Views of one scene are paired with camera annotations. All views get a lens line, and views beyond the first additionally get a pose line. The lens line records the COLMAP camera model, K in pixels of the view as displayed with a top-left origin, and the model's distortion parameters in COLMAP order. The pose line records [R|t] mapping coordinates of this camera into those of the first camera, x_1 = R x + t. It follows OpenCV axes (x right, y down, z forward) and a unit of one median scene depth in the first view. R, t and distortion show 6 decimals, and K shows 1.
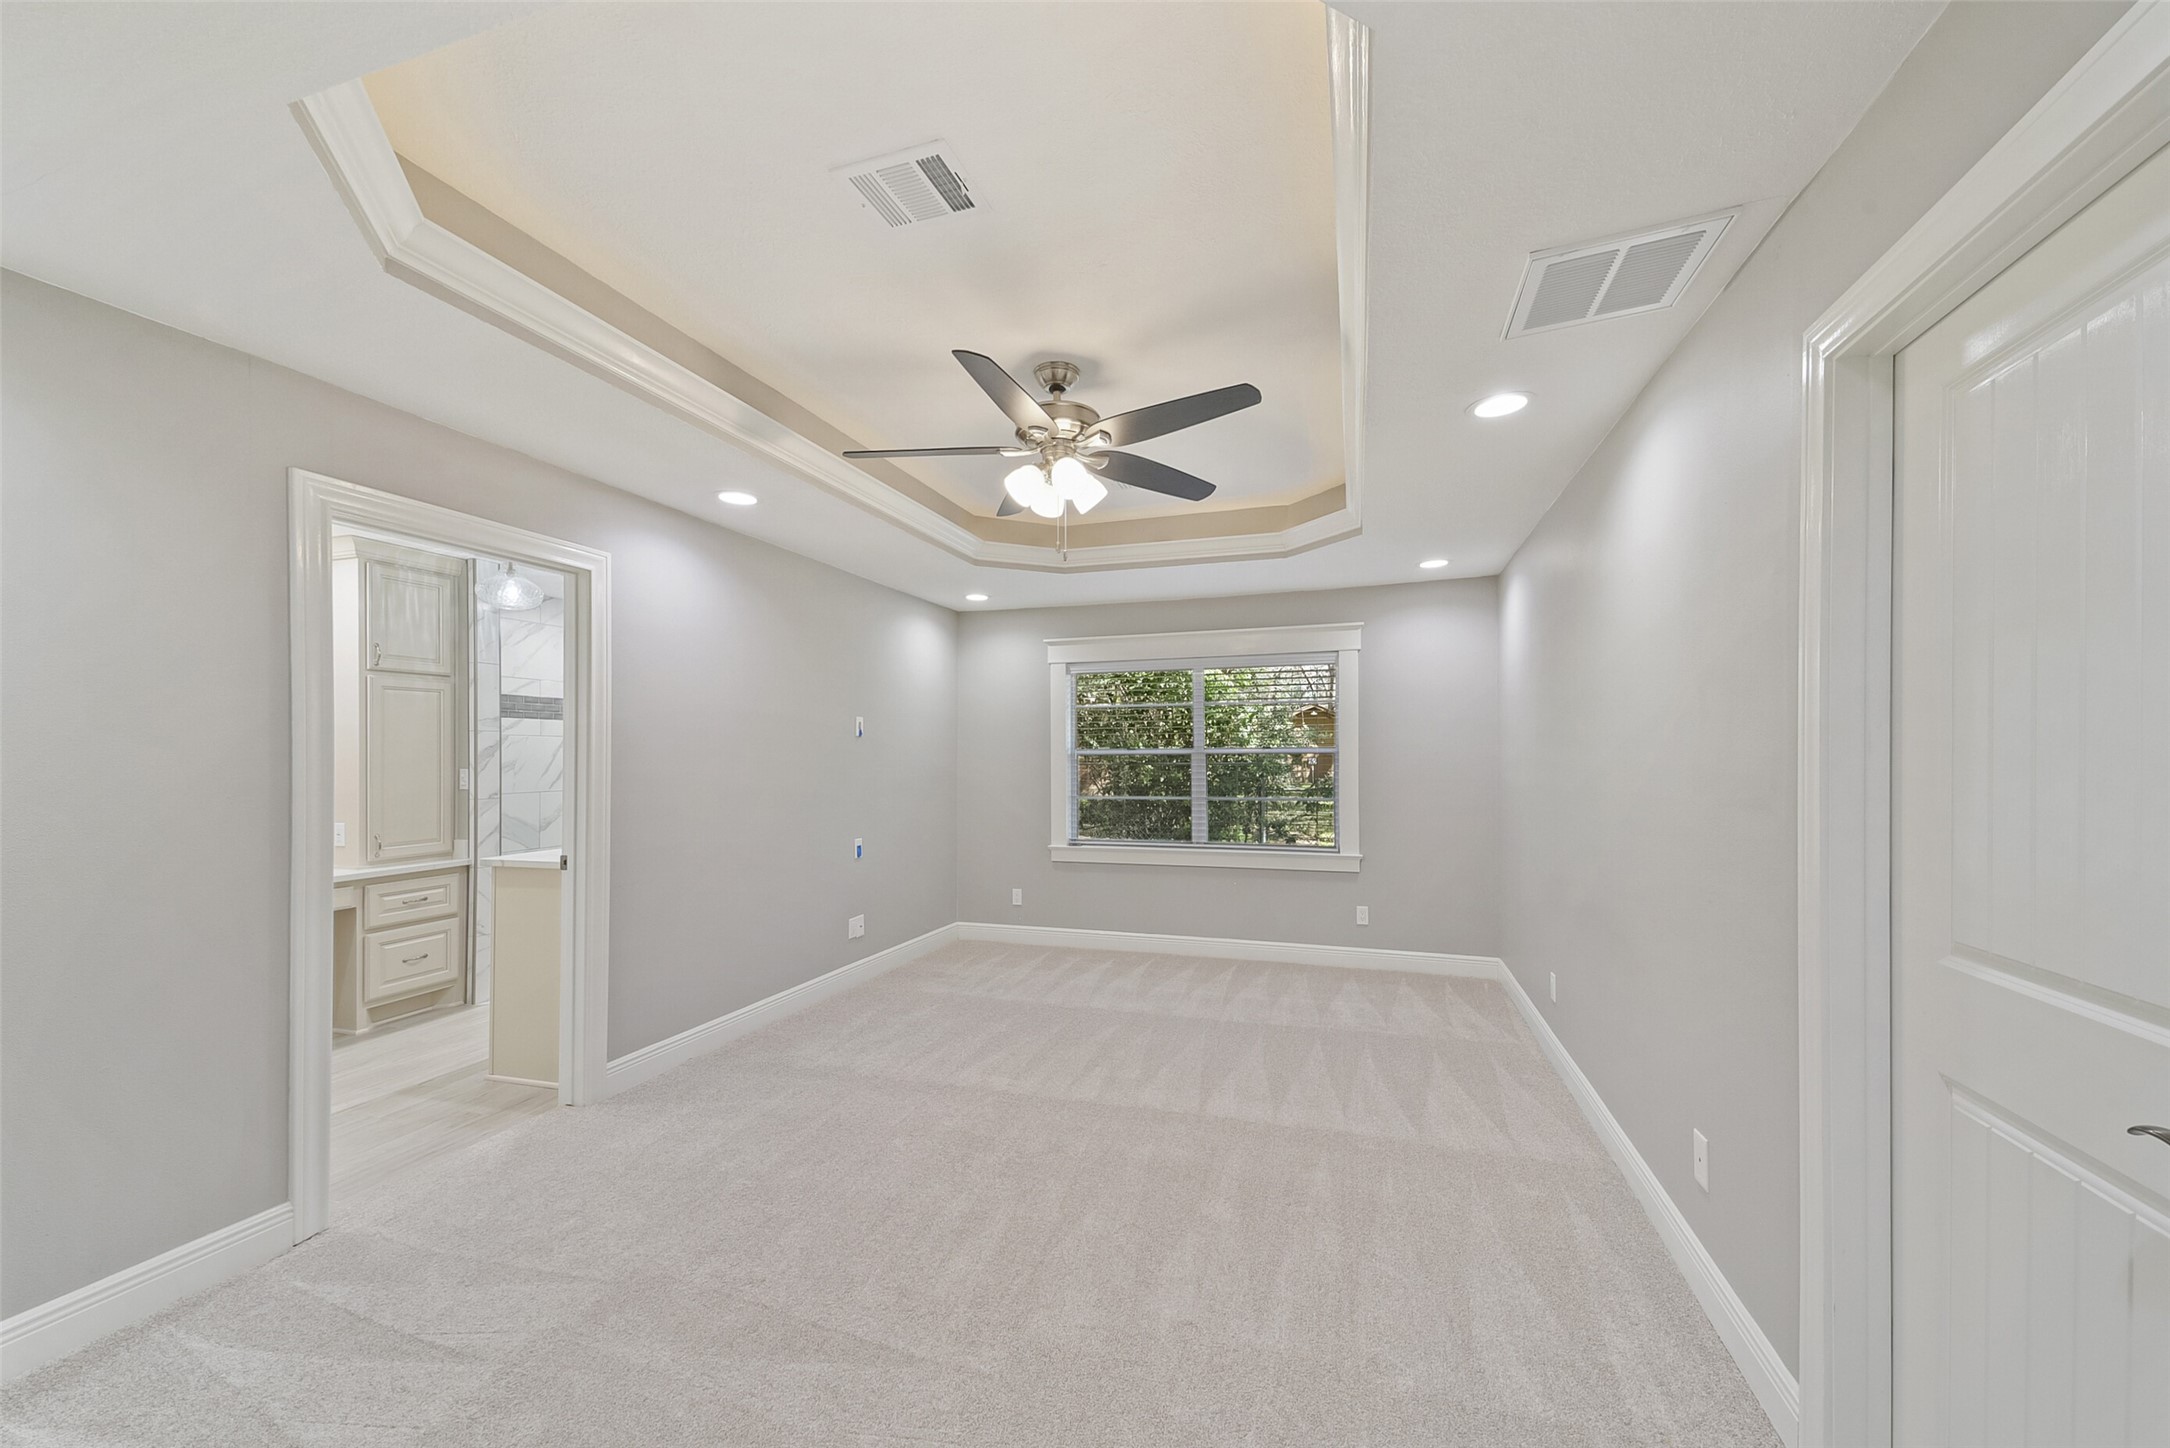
lens RADIAL K [[831.5, 0, 1125.1], [0, 831.5, 760.0], [0, 0, 1]] dist [0.000911, 0.000084]
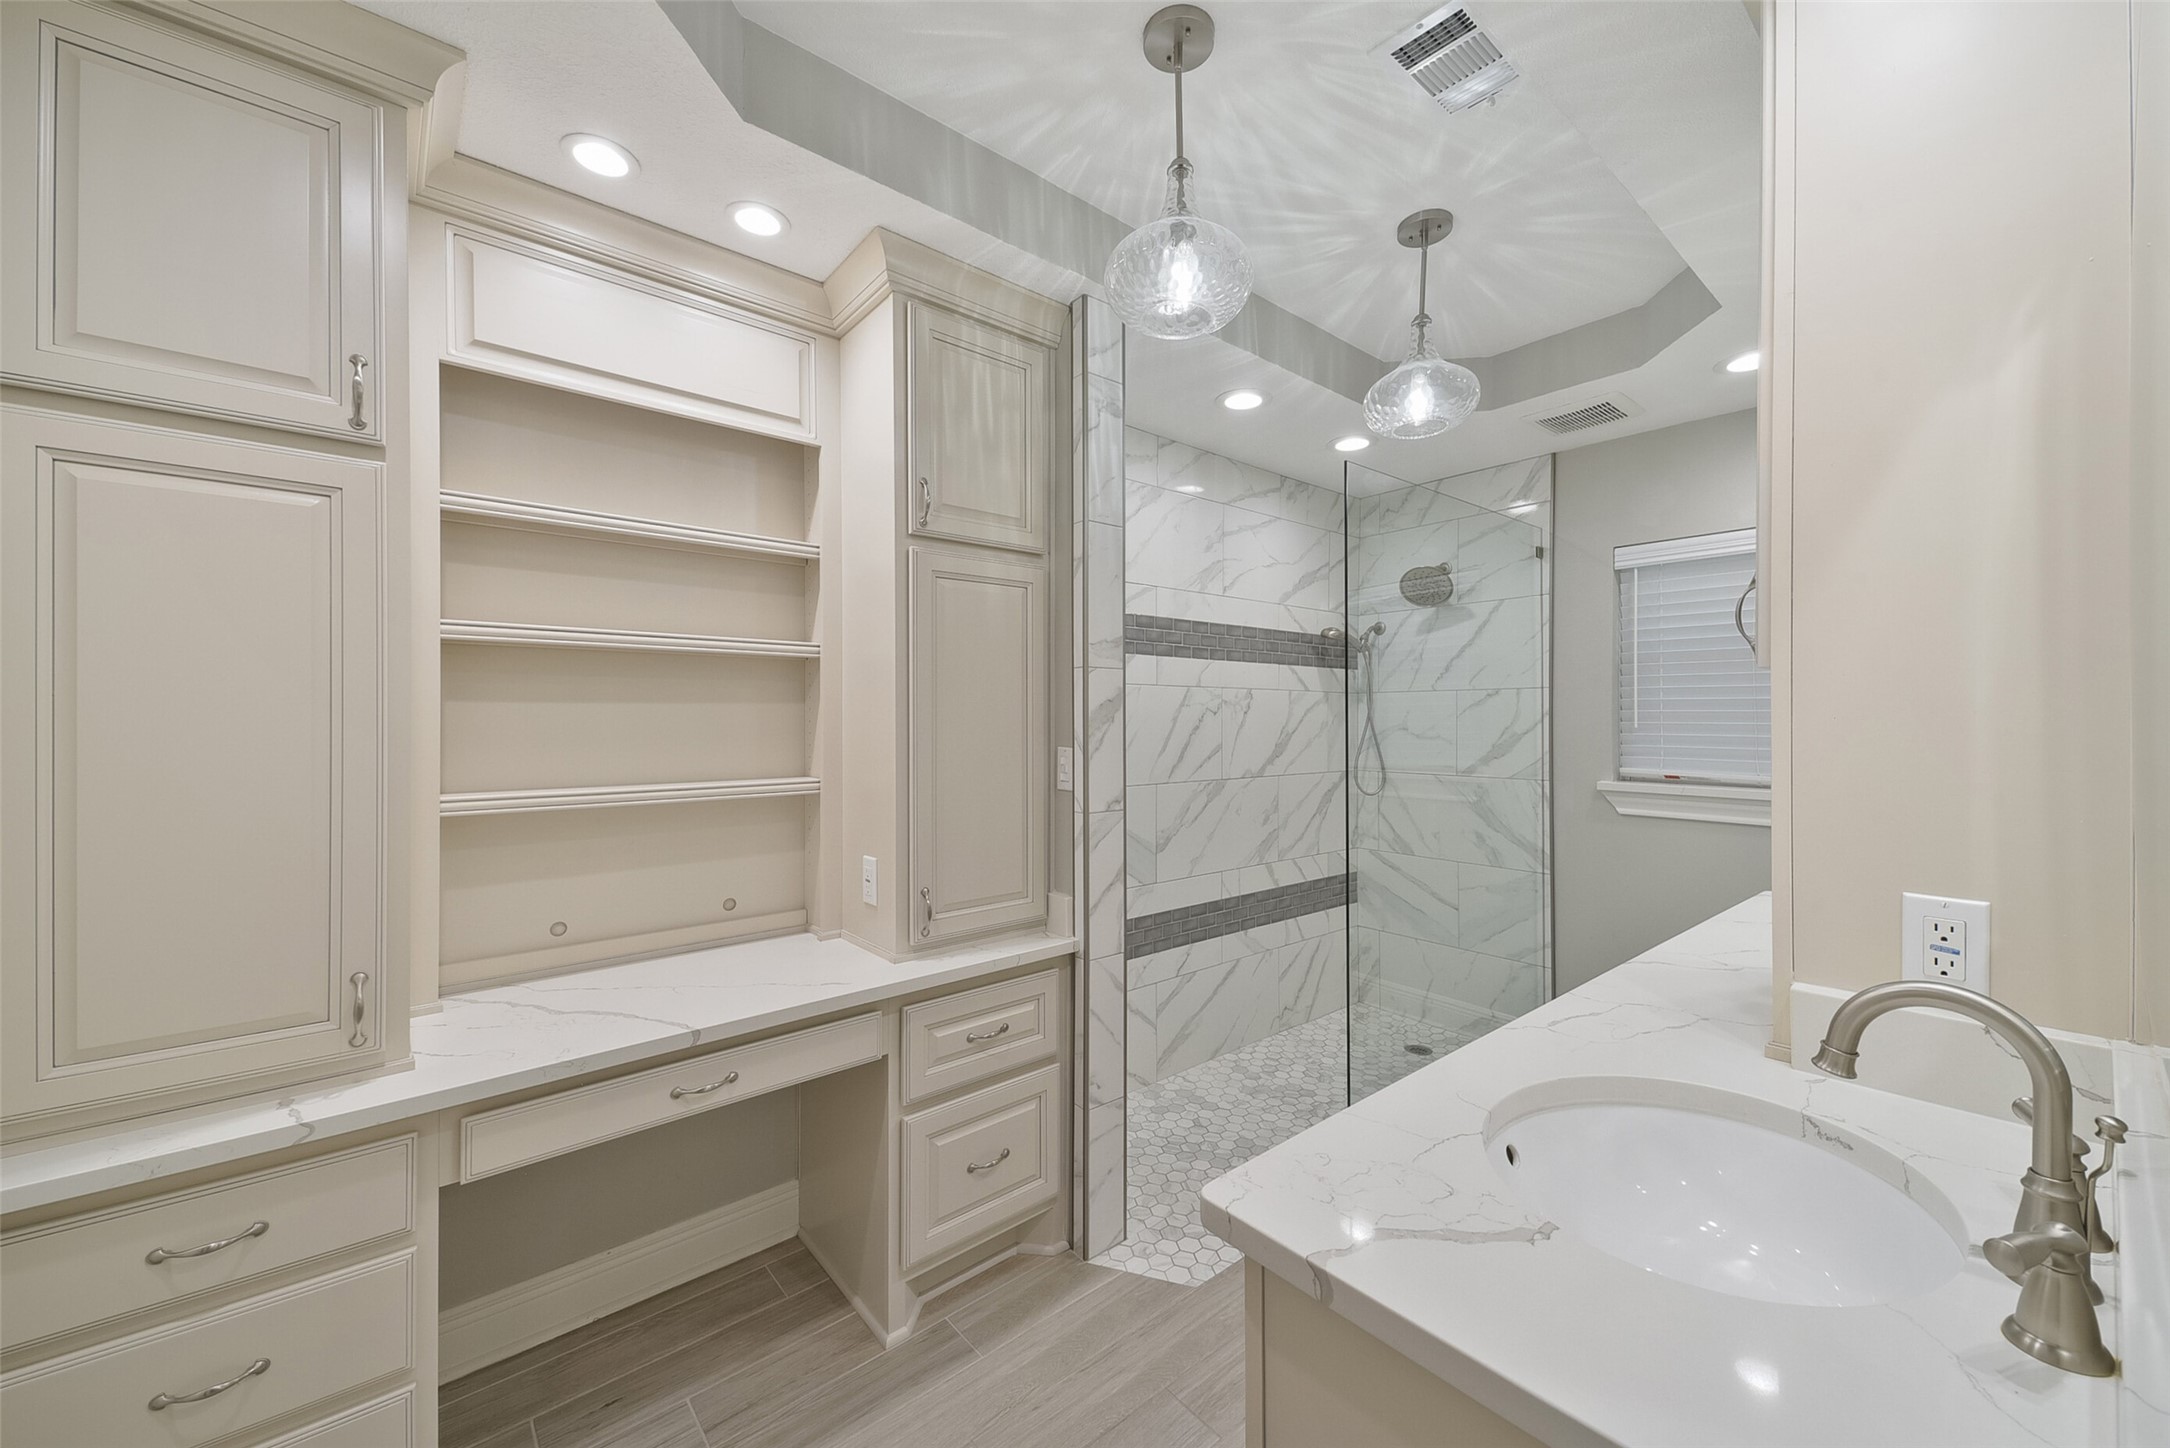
lens RADIAL K [[864.4, 0, 1090.5], [0, 864.4, 750.4], [0, 0, 1]] dist [-0.041429, 0.012056]
pose [[0.828882, 0.014553, -0.559234, -0.517026], [-0.000820, 0.999692, 0.024800, 0.000076], [0.559423, -0.020097, 0.828639, 0.610802]]
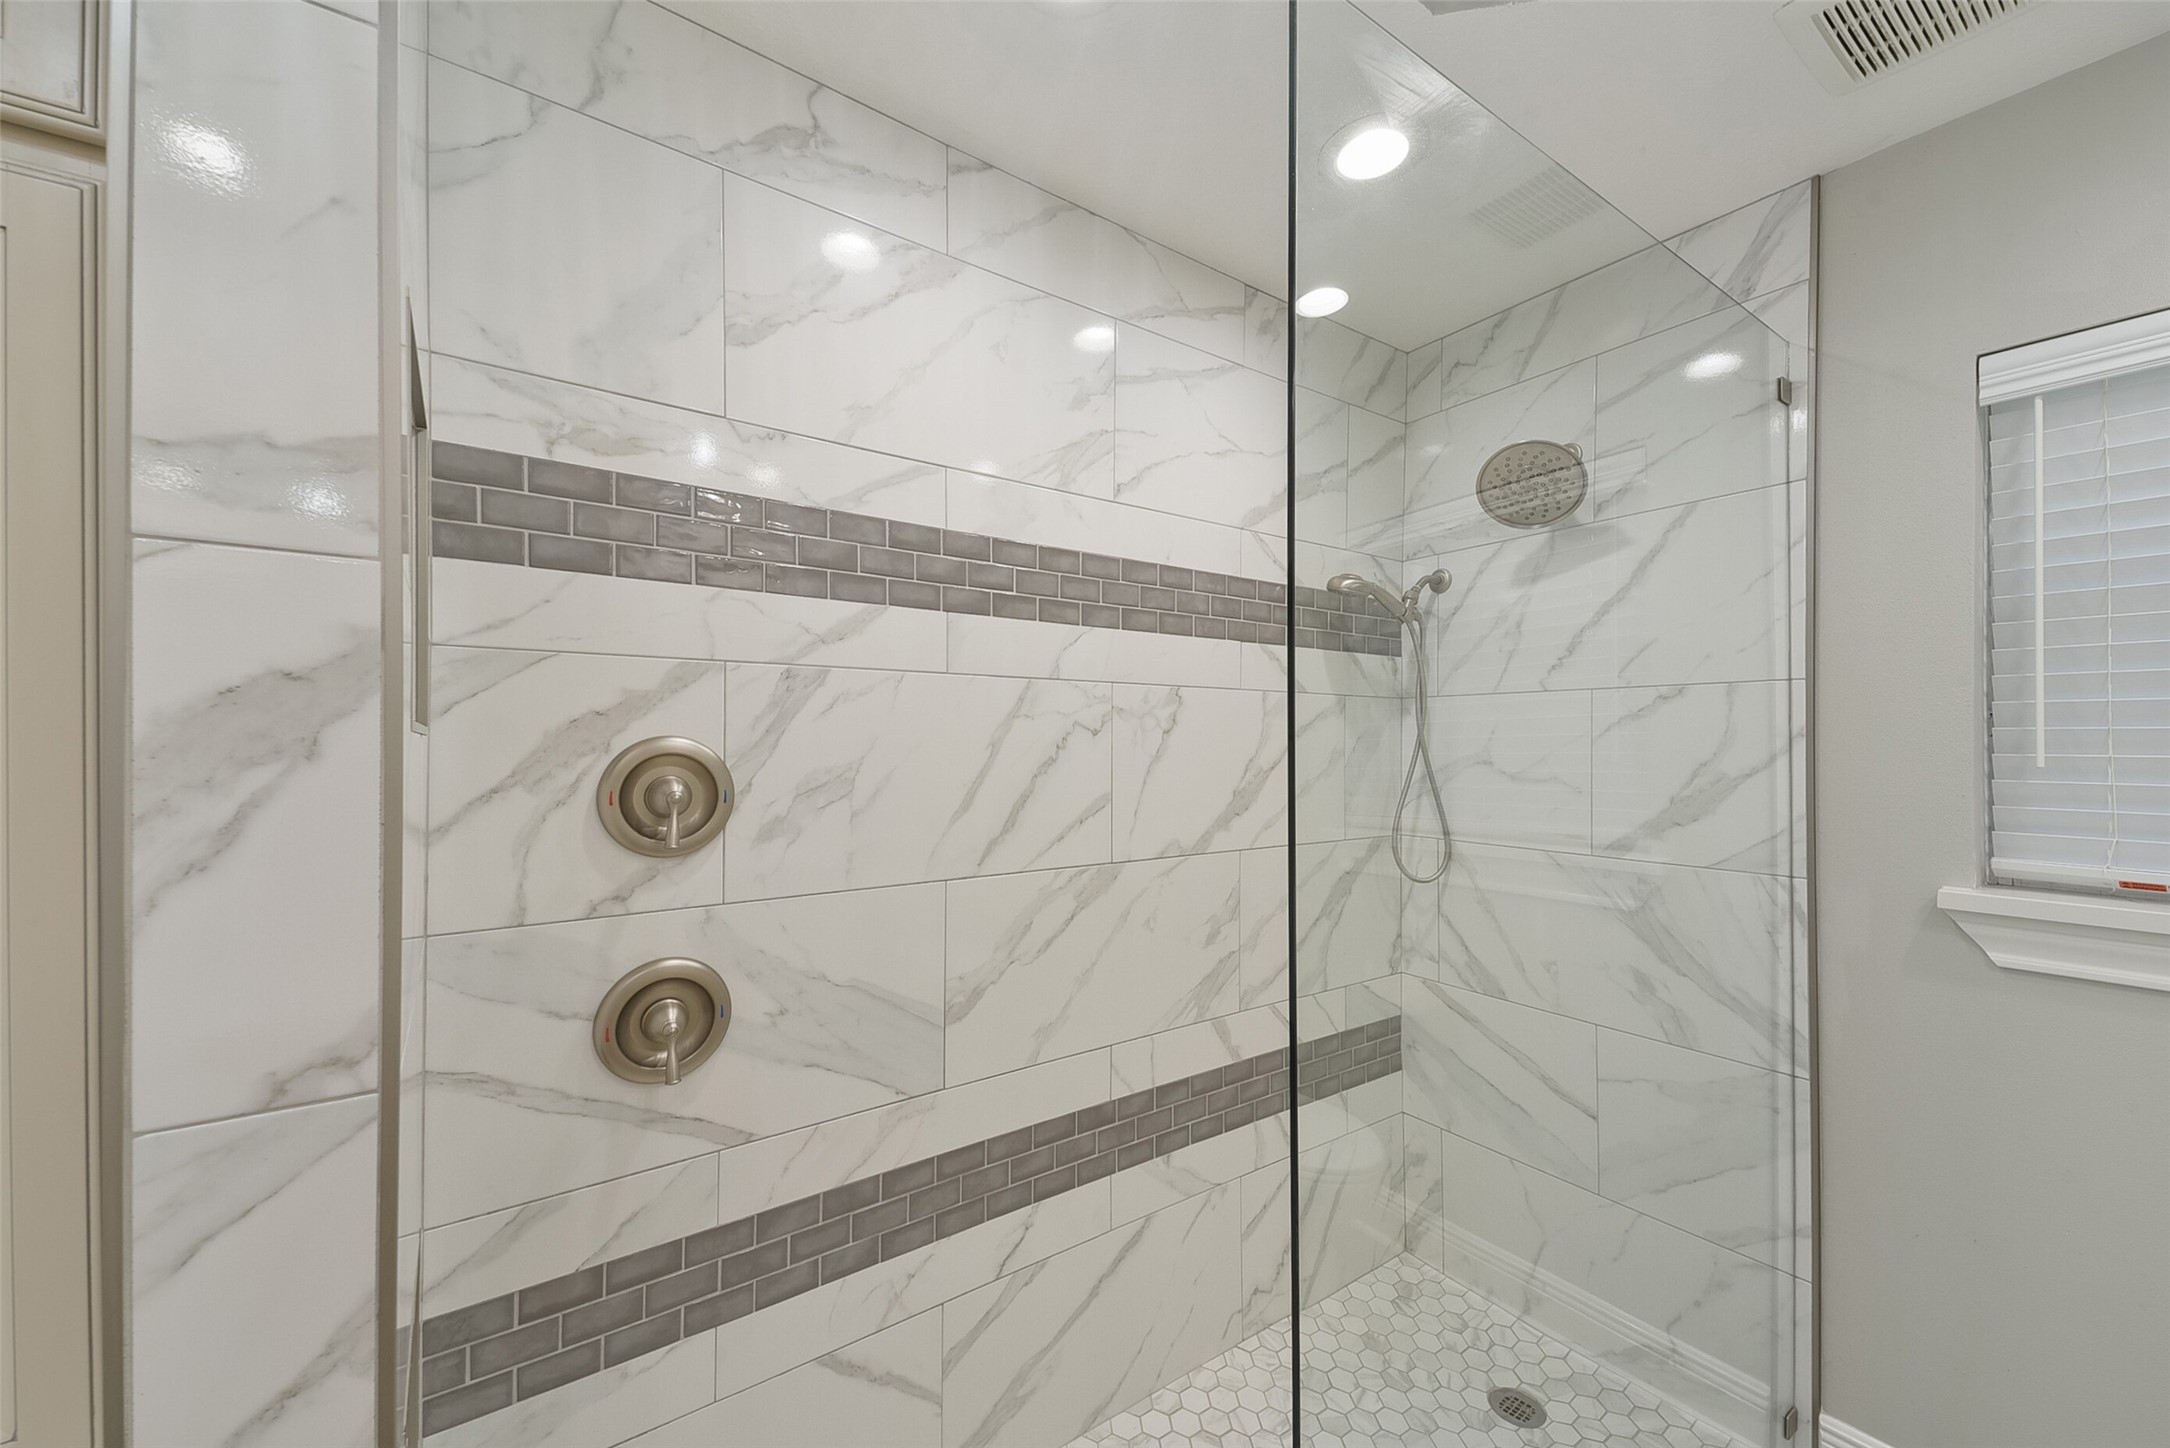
lens RADIAL K [[888.1, 0, 1093.8], [0, 888.1, 758.5], [0, 0, 1]] dist [0.017620, -0.022792]
pose [[0.787118, 0.009351, -0.616731, -0.612900], [-0.005038, 0.999949, 0.008731, -0.006148], [0.616782, -0.003766, 0.787125, 1.008982]]
